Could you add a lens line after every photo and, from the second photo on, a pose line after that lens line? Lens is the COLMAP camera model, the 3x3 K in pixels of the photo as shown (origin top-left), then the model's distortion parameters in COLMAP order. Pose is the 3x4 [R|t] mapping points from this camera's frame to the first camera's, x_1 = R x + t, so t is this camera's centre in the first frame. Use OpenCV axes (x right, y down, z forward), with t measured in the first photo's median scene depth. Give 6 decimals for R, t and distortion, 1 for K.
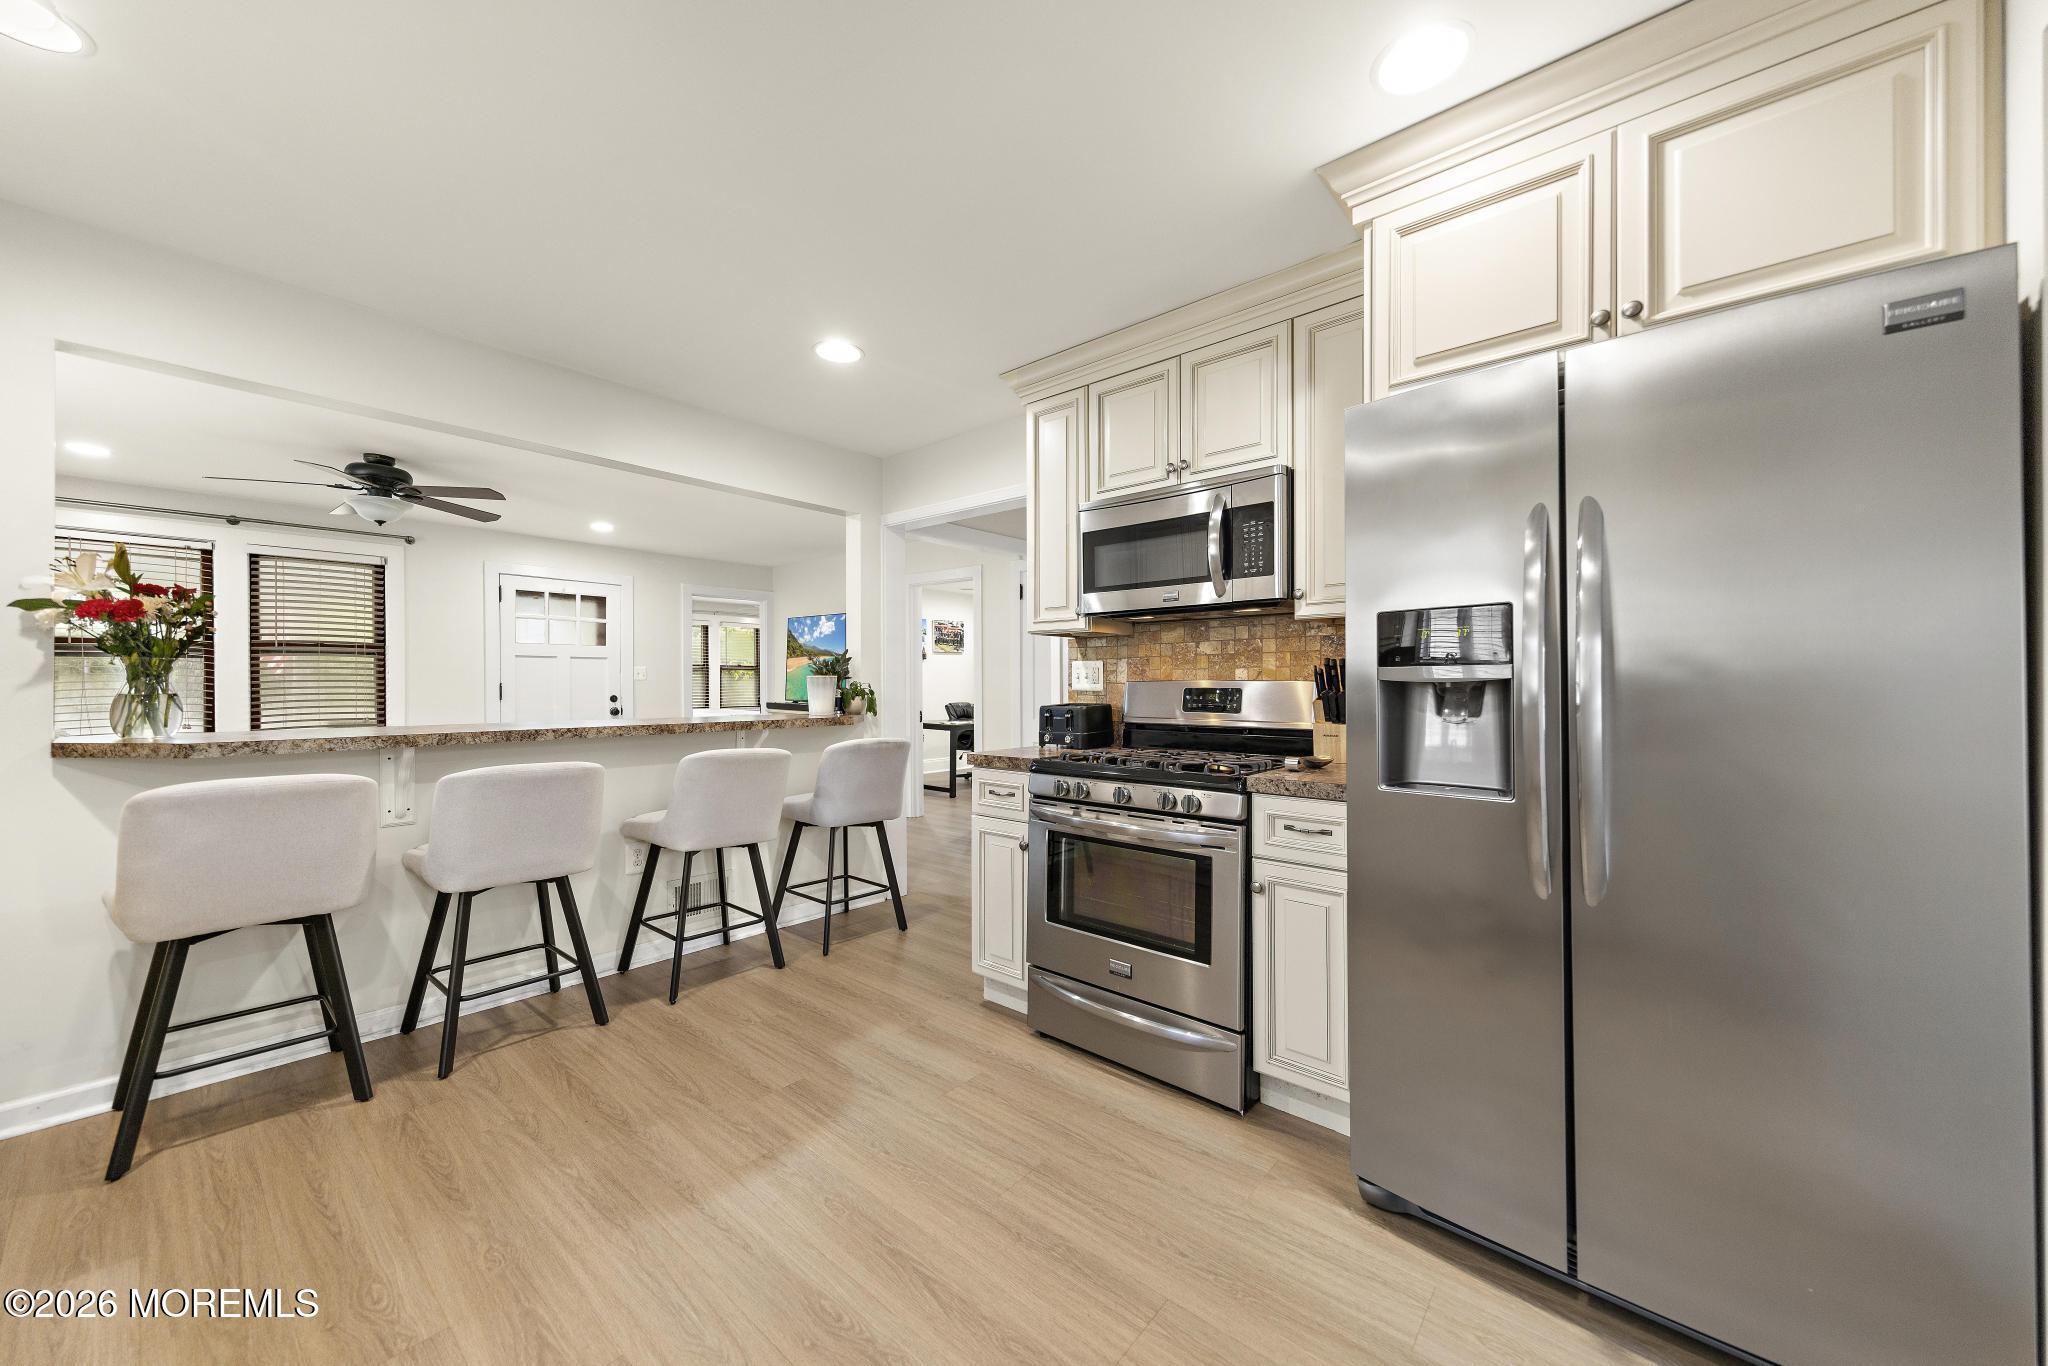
lens RADIAL K [[741.2, 0, 1033.6], [0, 741.2, 684.8], [0, 0, 1]] dist [0.006453, -0.000317]
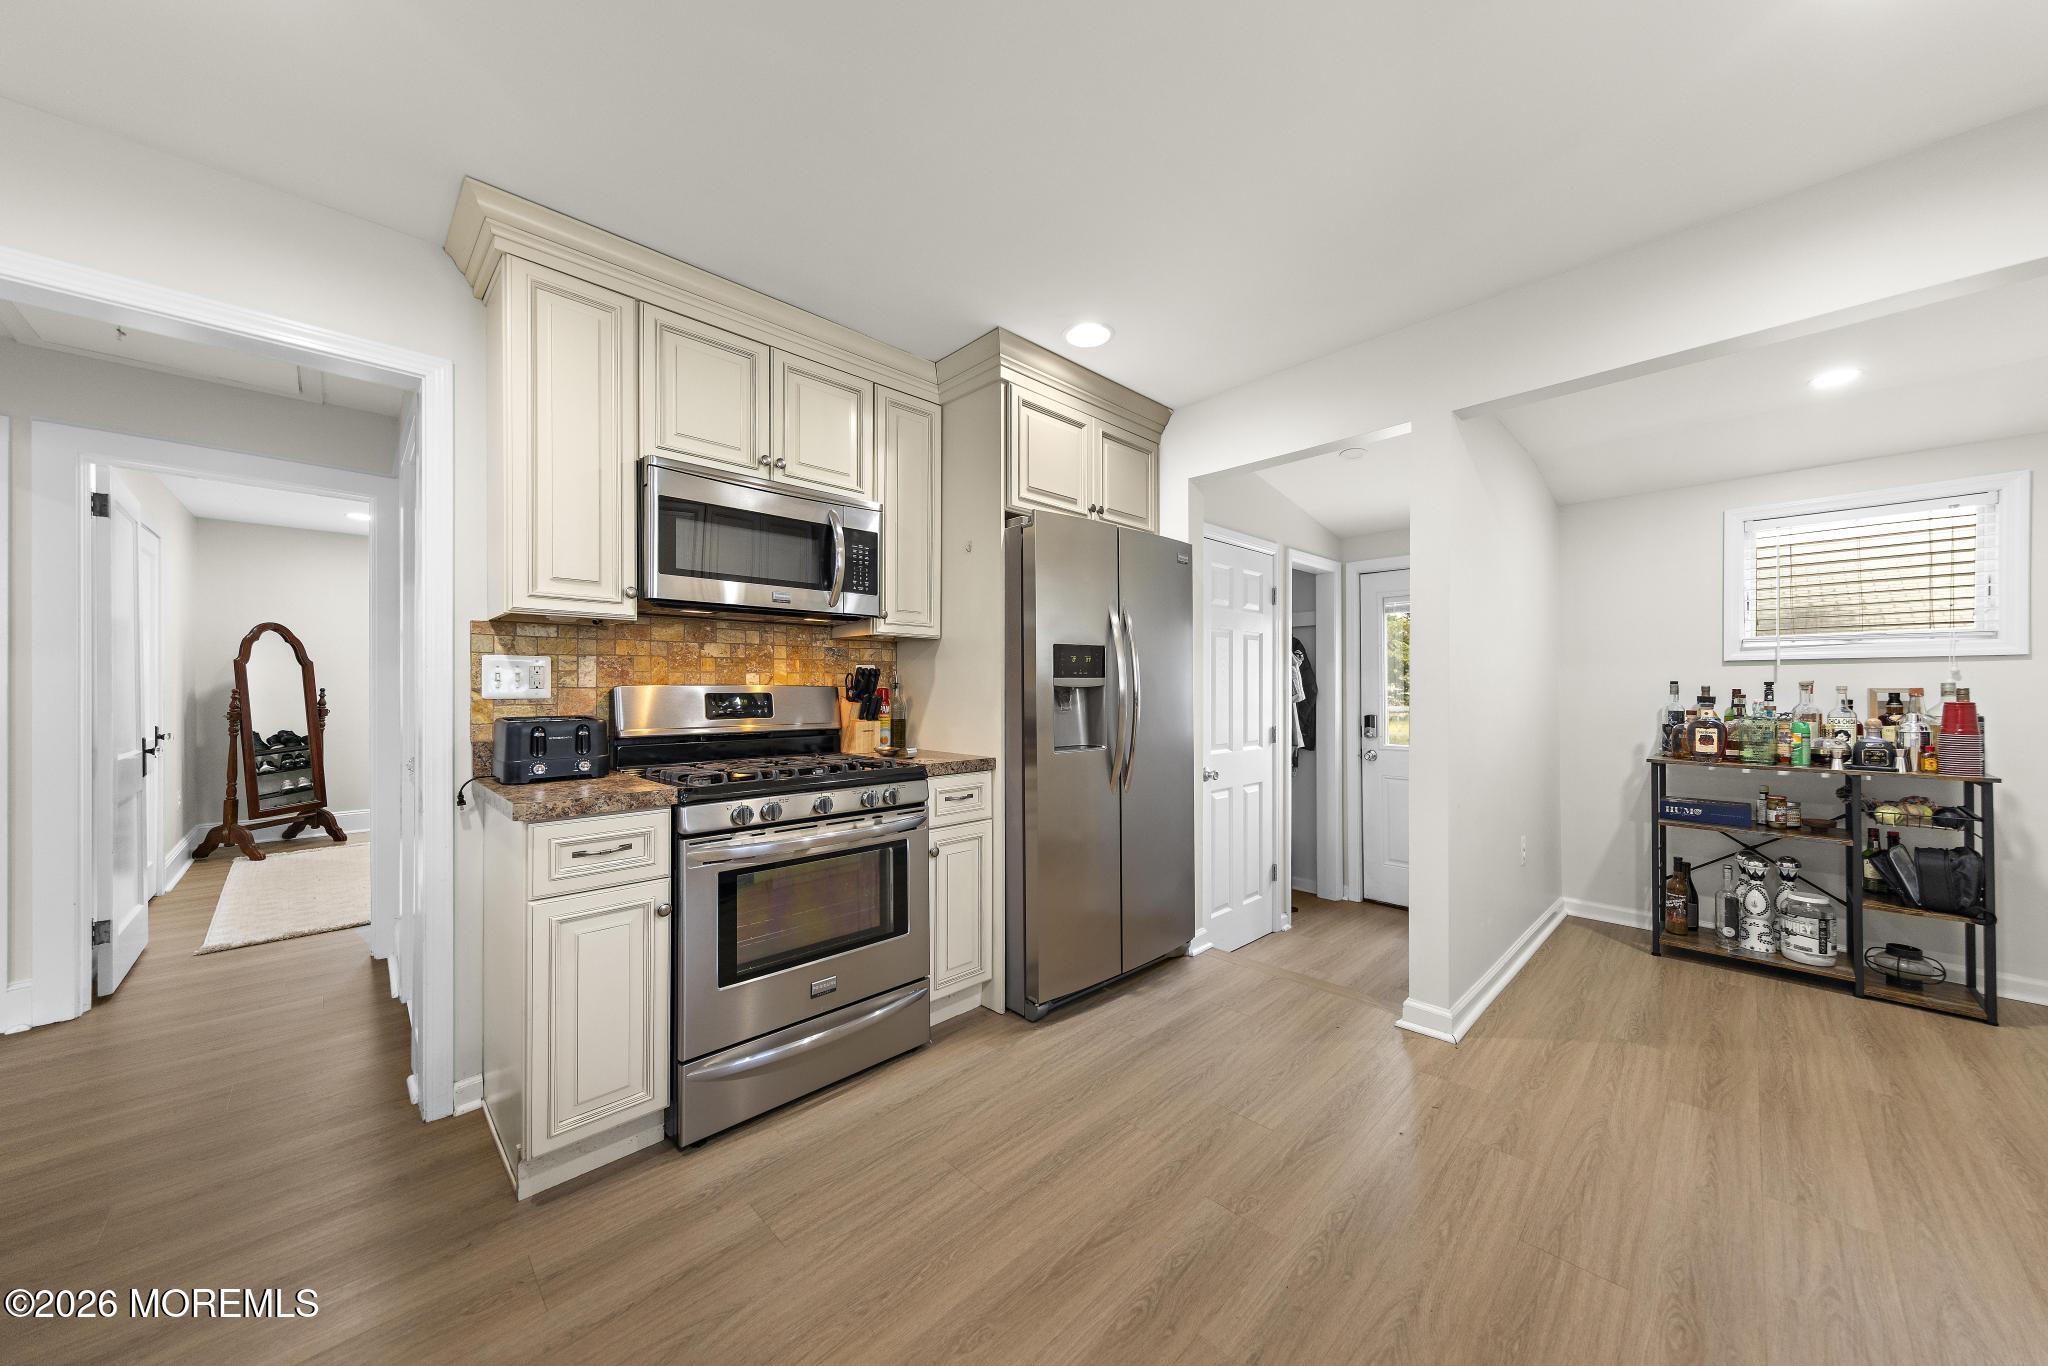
lens RADIAL K [[702.4, 0, 1037.4], [0, 702.4, 688.9], [0, 0, 1]] dist [0.008112, -0.000347]
pose [[0.088367, 0.000707, 0.996088, -0.435818], [0.003020, 0.999995, -0.000978, 0.000739], [-0.996083, 0.003094, 0.088365, 0.369854]]
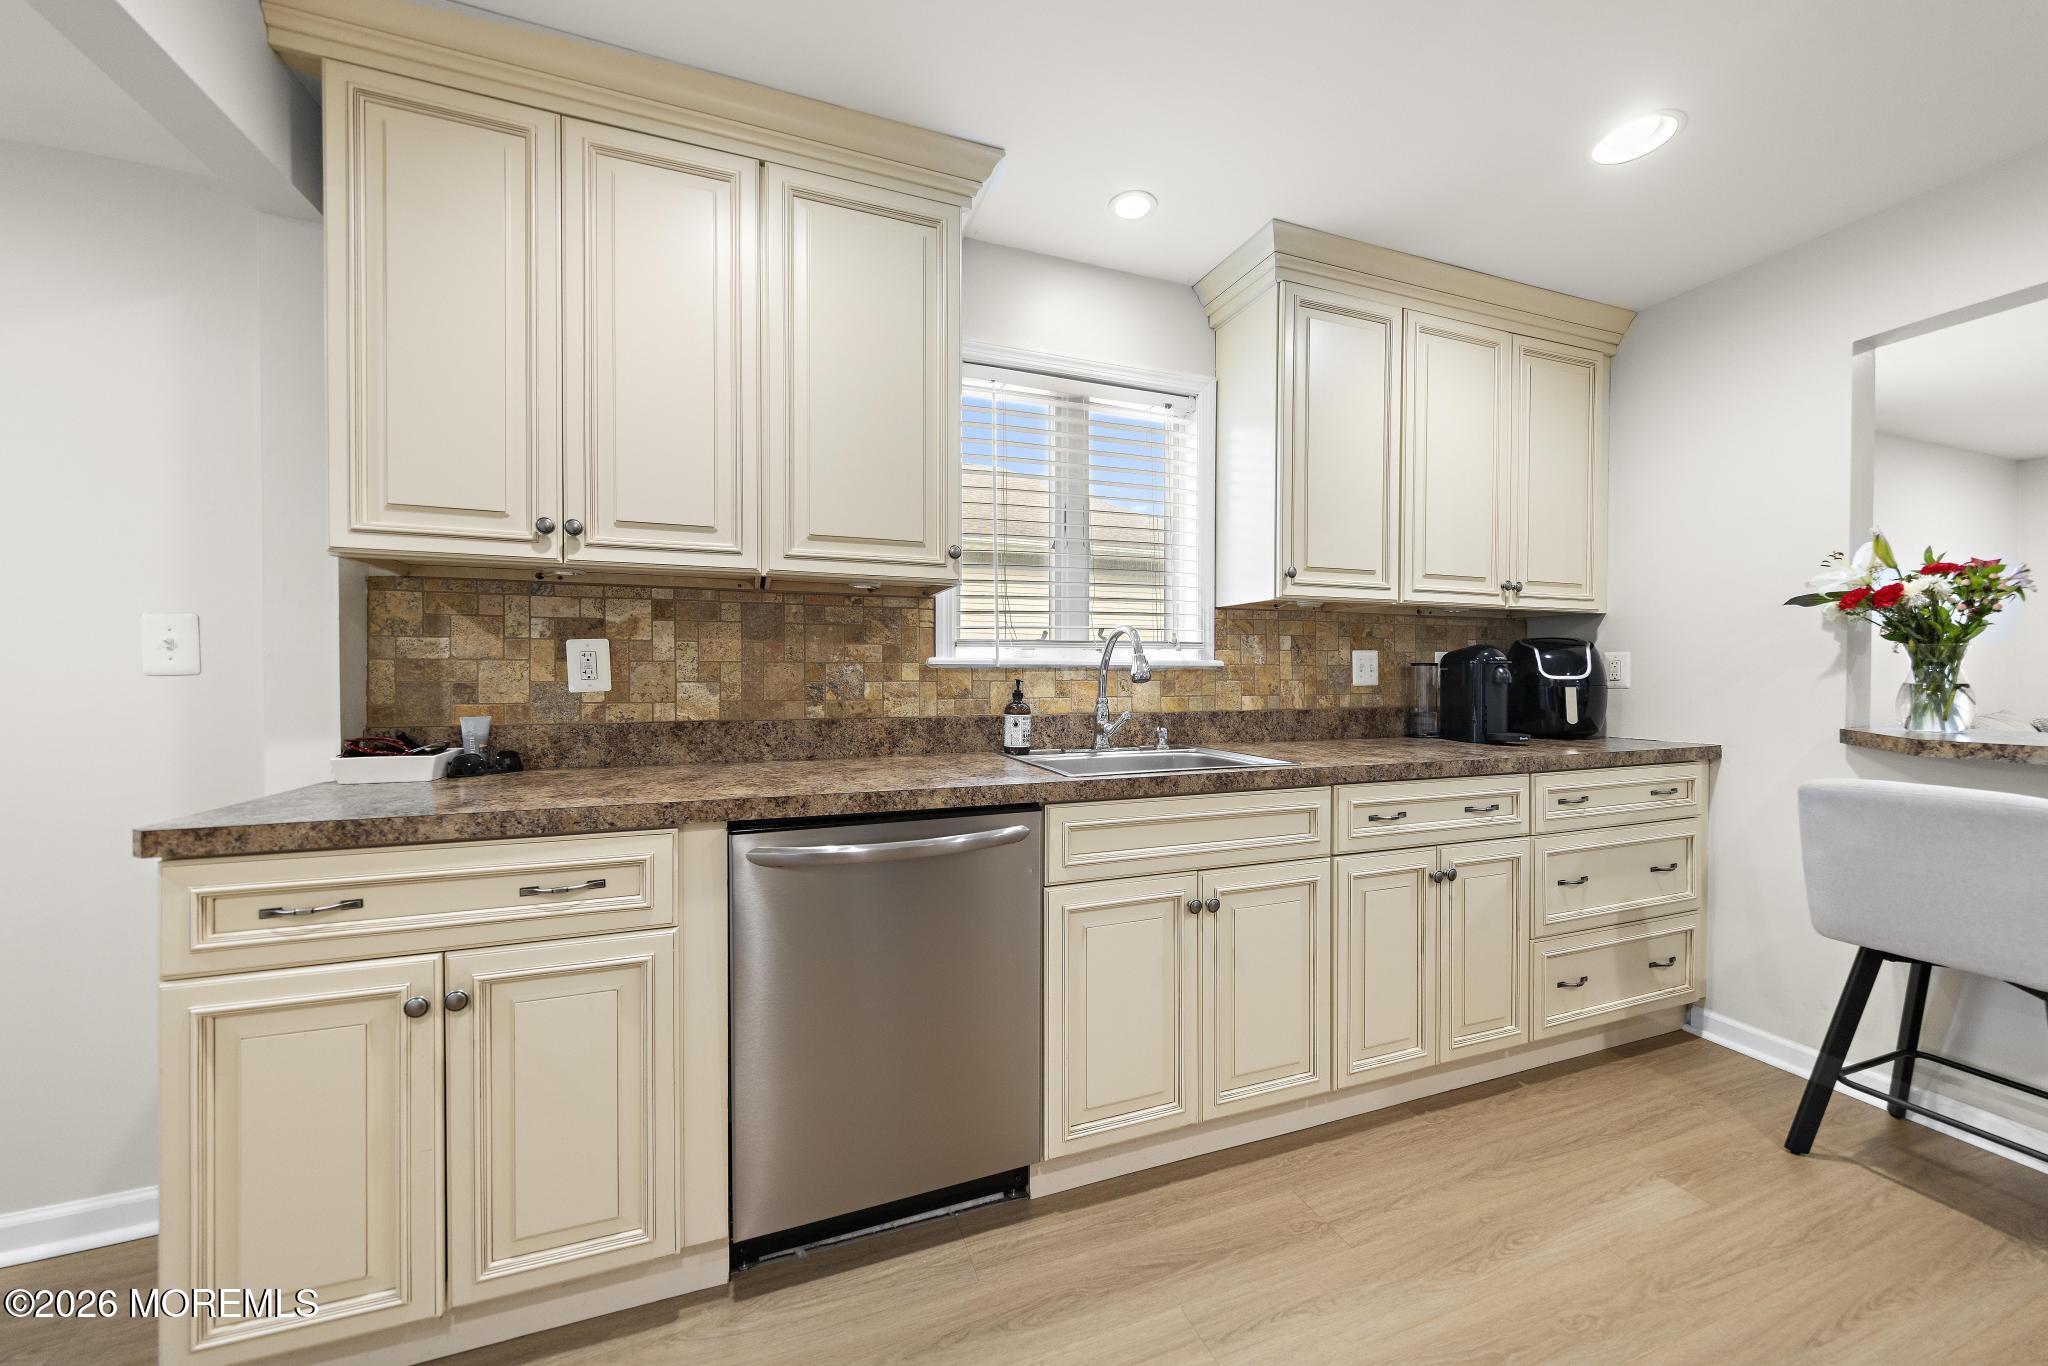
lens RADIAL K [[741.2, 0, 1033.6], [0, 741.2, 684.8], [0, 0, 1]] dist [0.006453, -0.000317]
pose [[-0.488662, 0.007967, -0.872437, 0.080458], [0.000135, 0.999959, 0.009057, 0.002846], [0.872473, 0.004308, -0.488643, 0.263096]]
